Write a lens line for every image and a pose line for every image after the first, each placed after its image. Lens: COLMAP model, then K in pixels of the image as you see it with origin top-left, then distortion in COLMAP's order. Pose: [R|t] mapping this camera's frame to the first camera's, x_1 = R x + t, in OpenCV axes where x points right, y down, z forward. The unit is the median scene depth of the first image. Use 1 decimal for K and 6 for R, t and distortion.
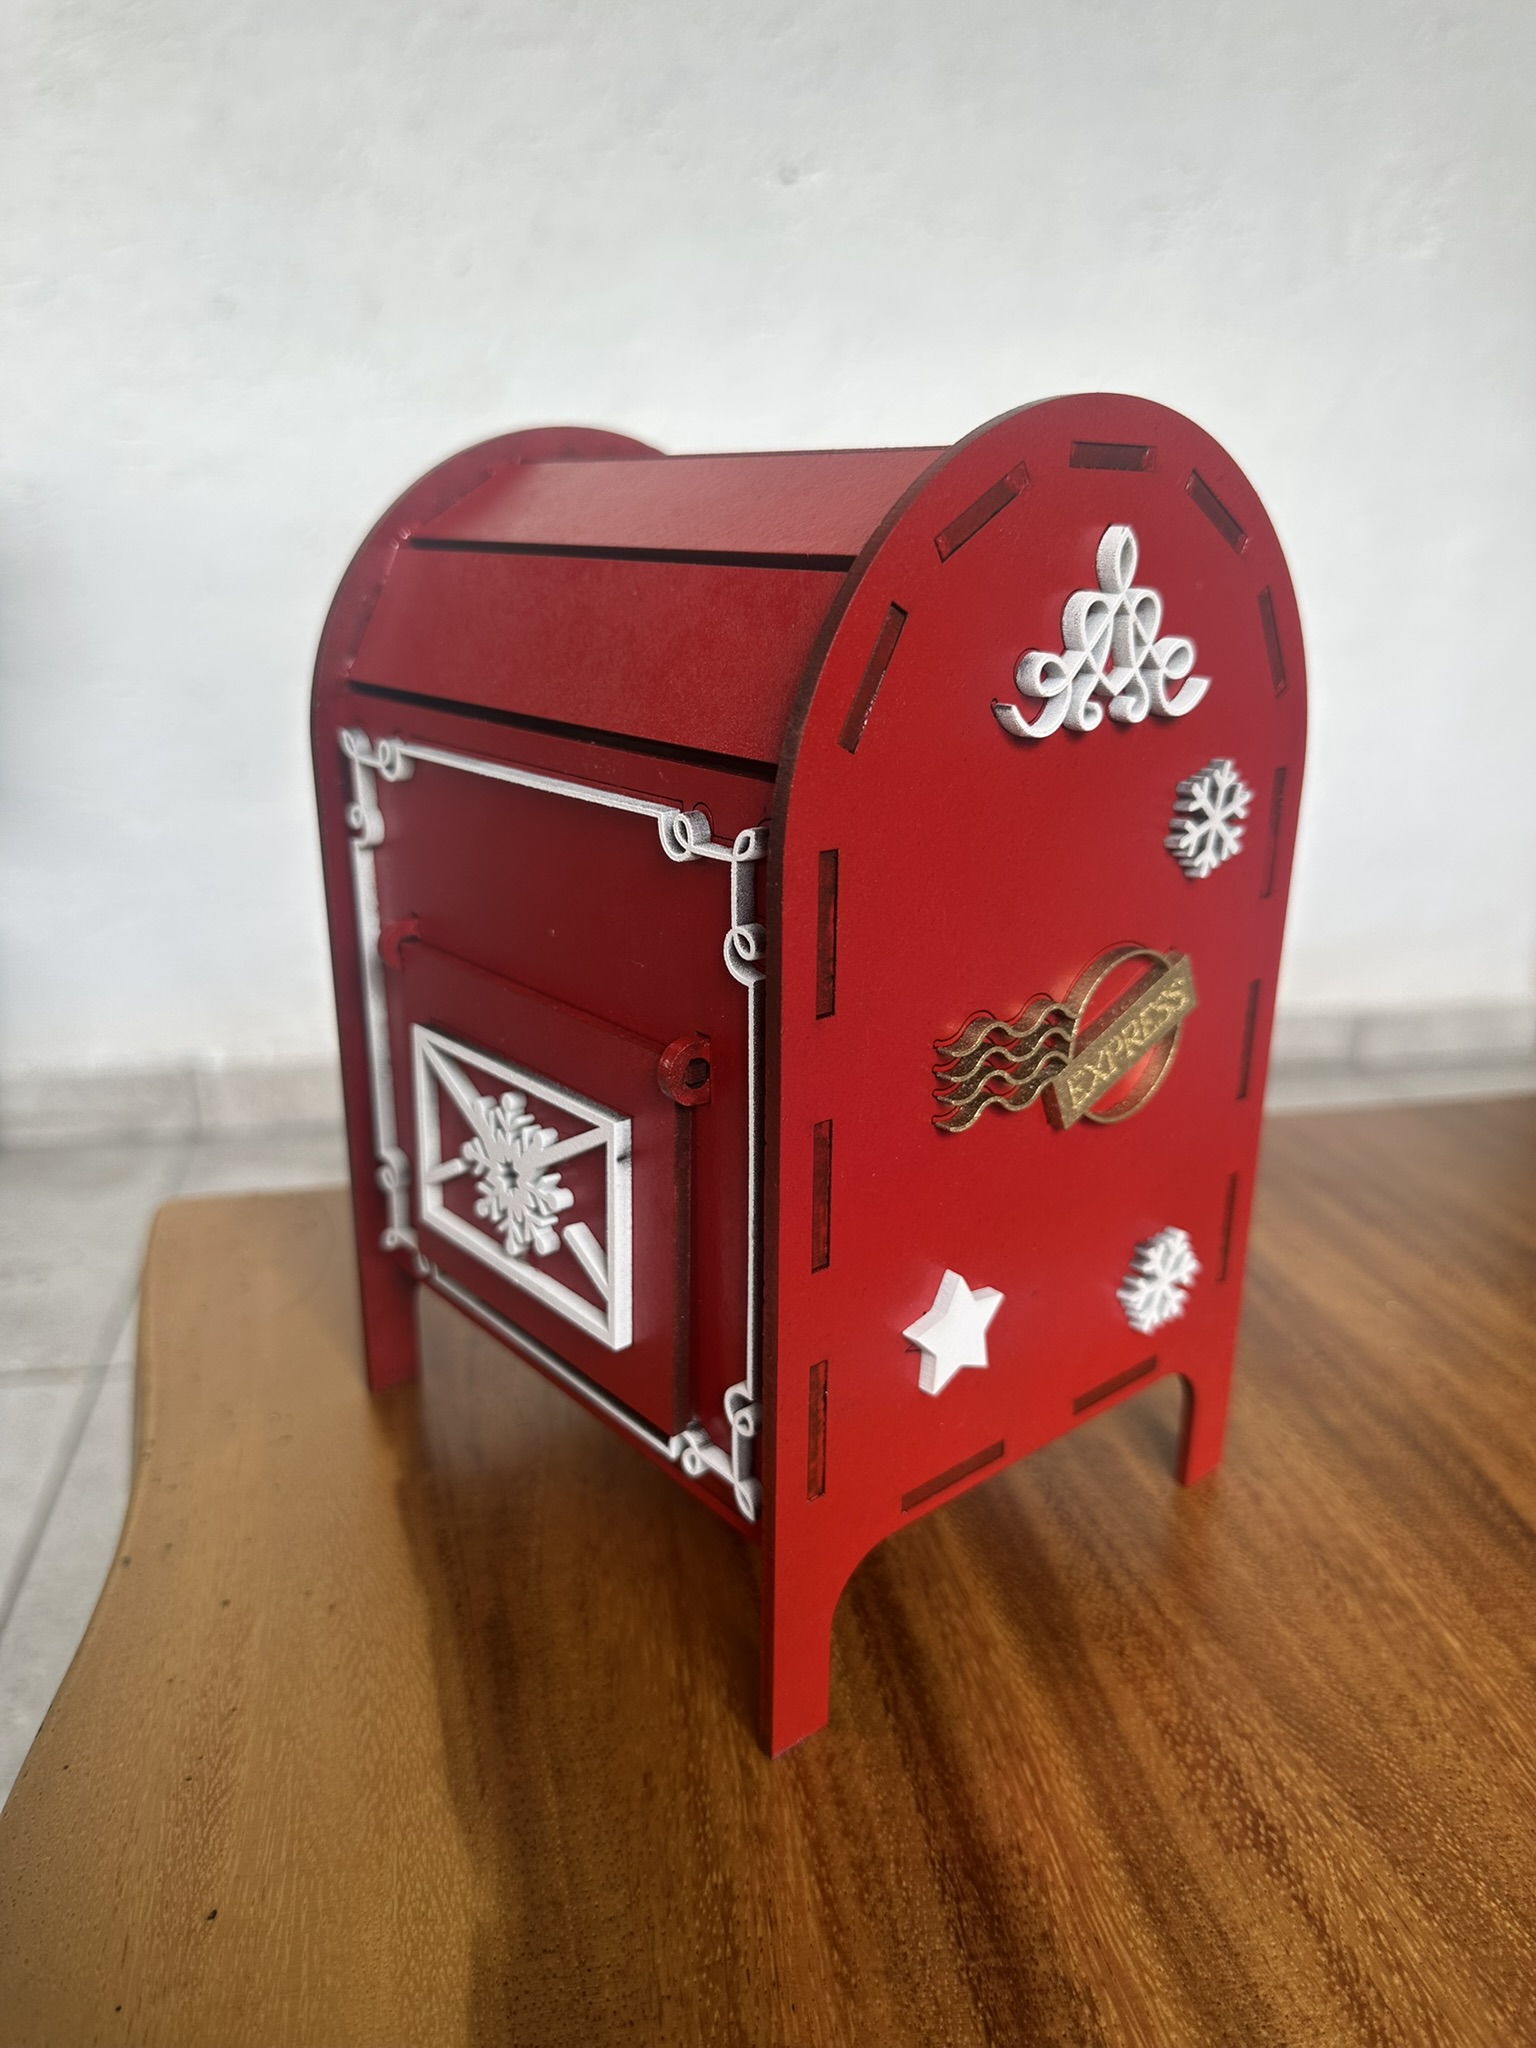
lens RADIAL K [[1438.0, 0, 764.1], [0, 1438.0, 1015.9], [0, 0, 1]] dist [-0.041526, 0.006675]
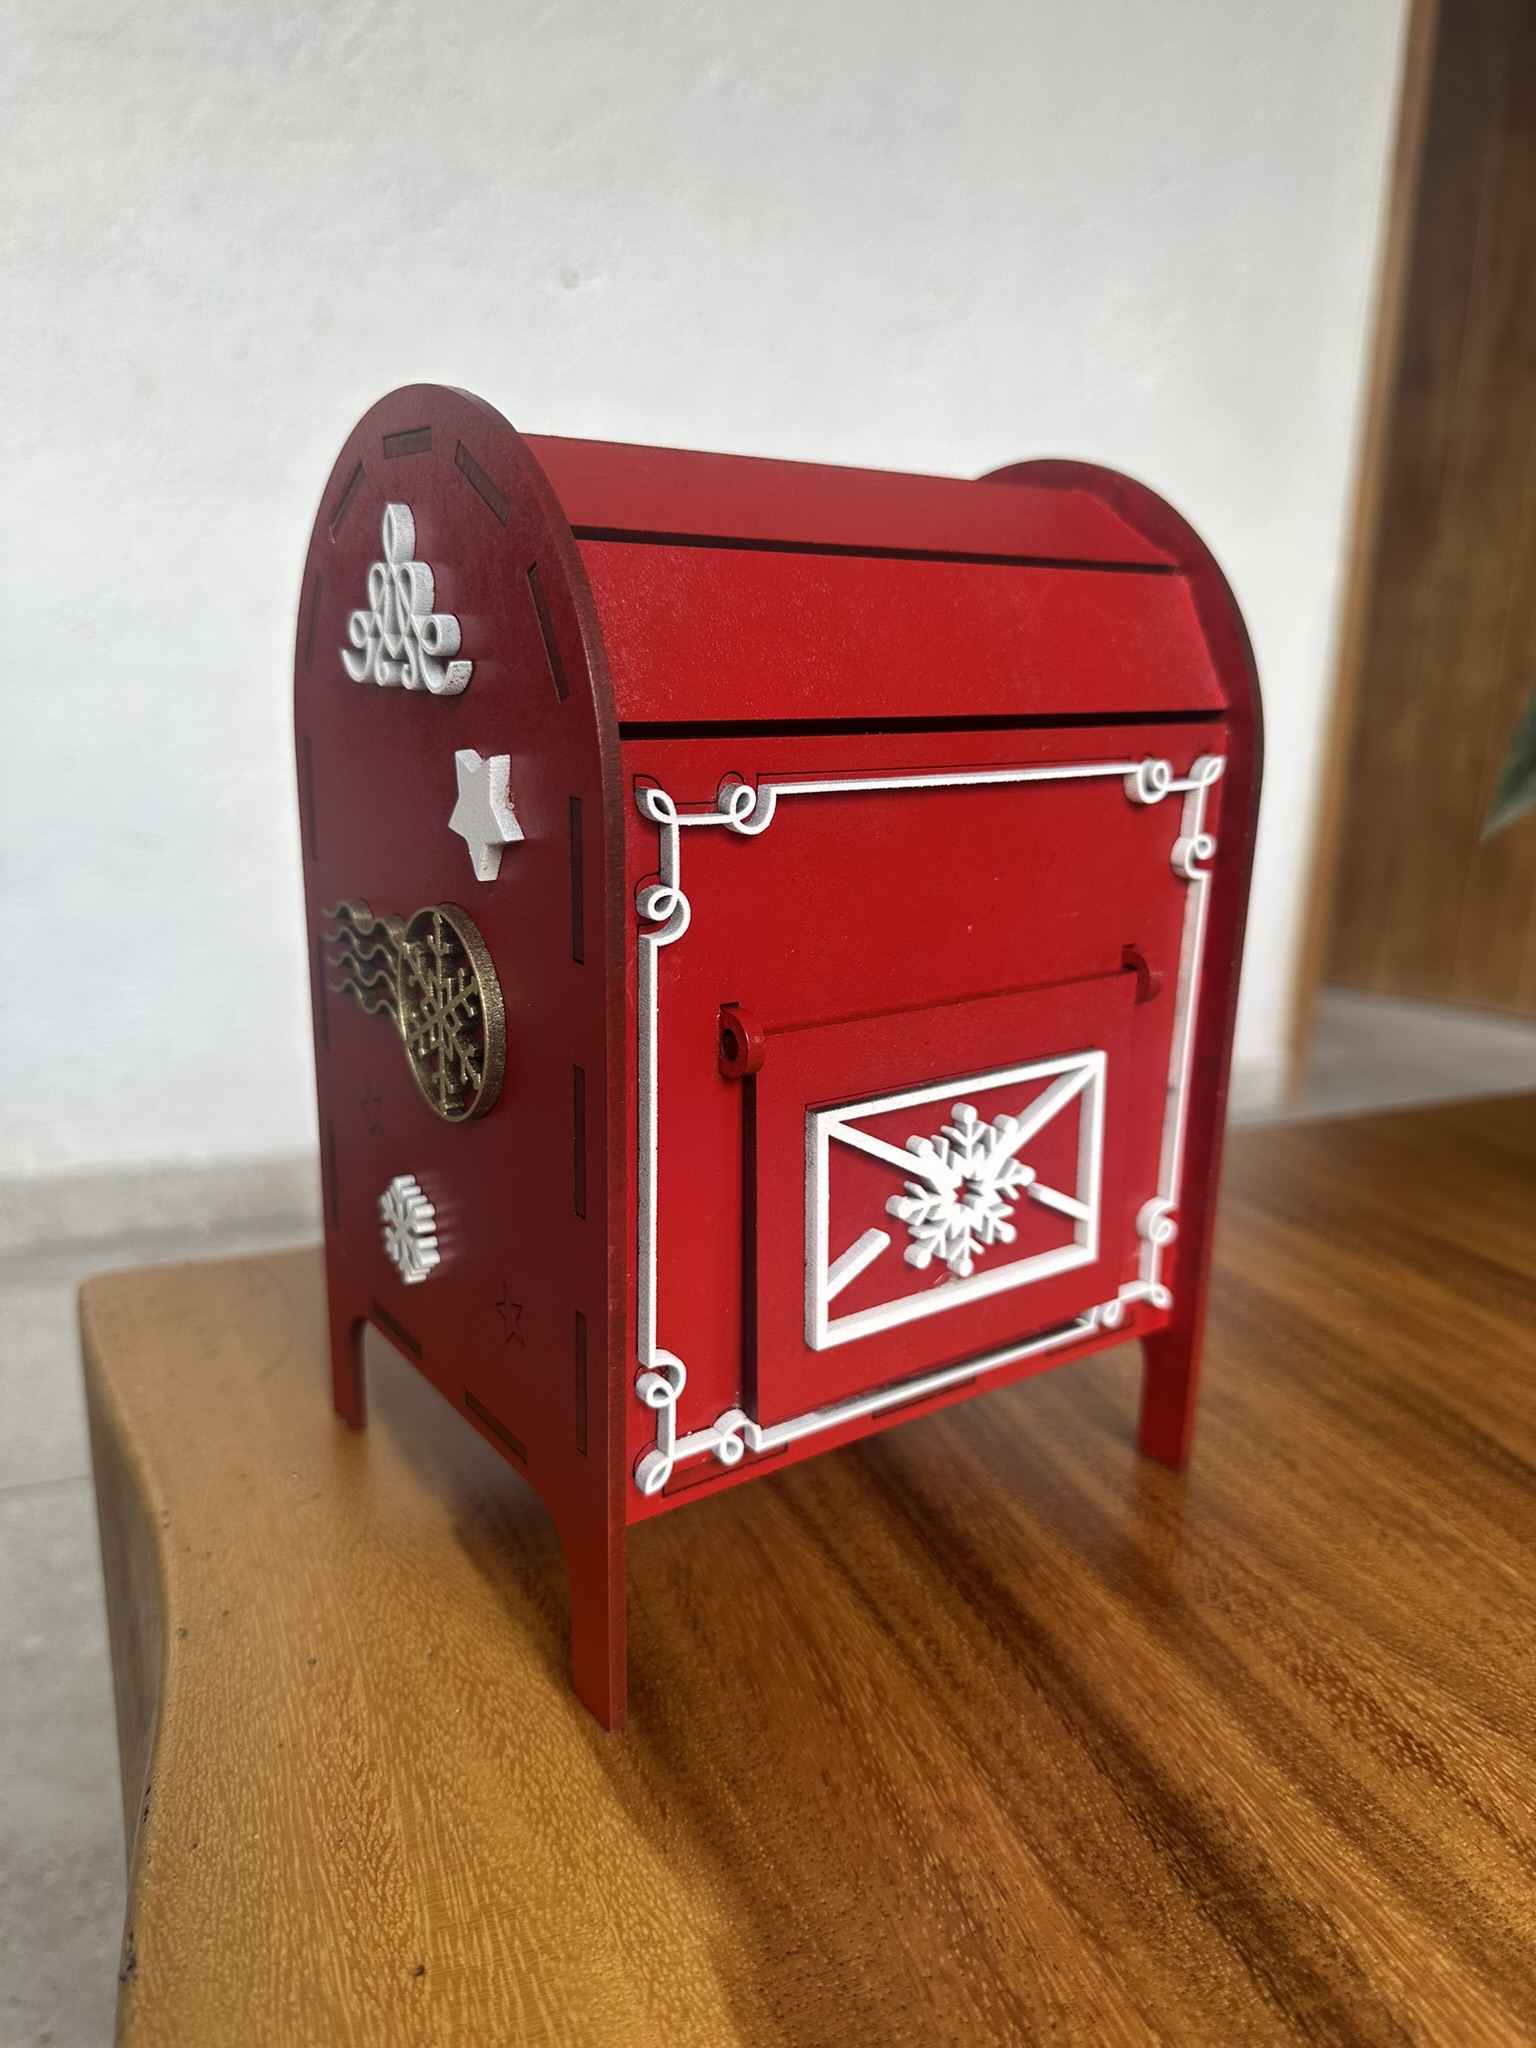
lens RADIAL K [[1438.0, 0, 754.3], [0, 1438.0, 1025.9], [0, 0, 1]] dist [-0.041526, 0.006675]
pose [[0.984268, -0.032022, 0.173758, -0.273319], [0.043054, 0.997264, -0.060095, 0.077409], [-0.171359, 0.066630, 0.982953, 0.017064]]
